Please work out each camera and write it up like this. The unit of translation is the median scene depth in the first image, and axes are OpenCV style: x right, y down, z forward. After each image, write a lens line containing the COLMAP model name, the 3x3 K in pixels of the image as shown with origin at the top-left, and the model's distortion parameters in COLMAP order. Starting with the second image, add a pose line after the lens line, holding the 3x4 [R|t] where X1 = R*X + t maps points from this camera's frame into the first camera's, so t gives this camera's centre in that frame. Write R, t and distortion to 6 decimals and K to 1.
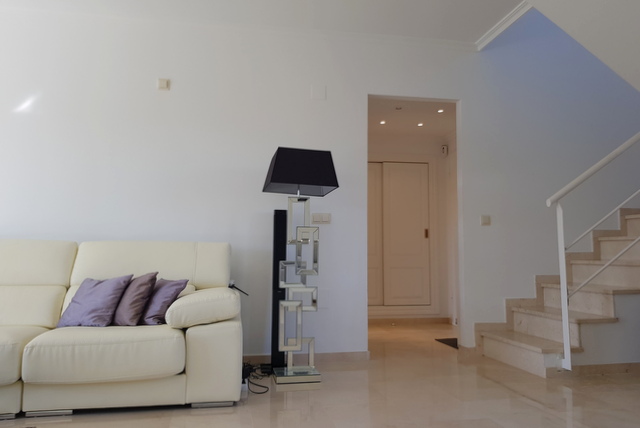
lens RADIAL K [[525.1, 0, 320.0], [0, 525.1, 214.0], [0, 0, 1]] dist [-0.106061, -0.001298]
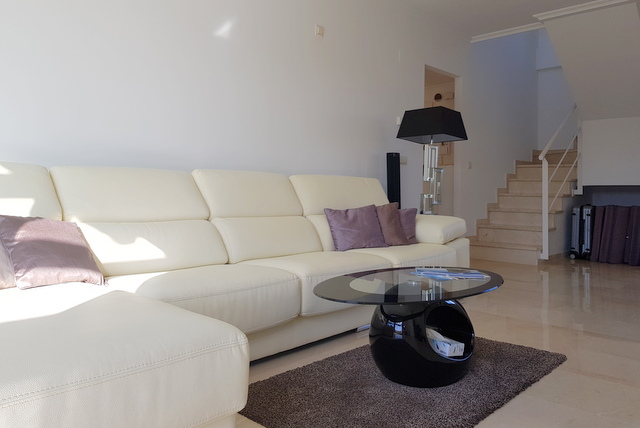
lens RADIAL K [[525.1, 0, 320.0], [0, 525.1, 214.0], [0, 0, 1]] dist [-0.106061, -0.001298]
pose [[0.802385, -0.036829, 0.595669, -1.013387], [-0.030442, 0.994269, 0.102480, 0.013624], [-0.596029, -0.100362, 0.796666, 0.123117]]
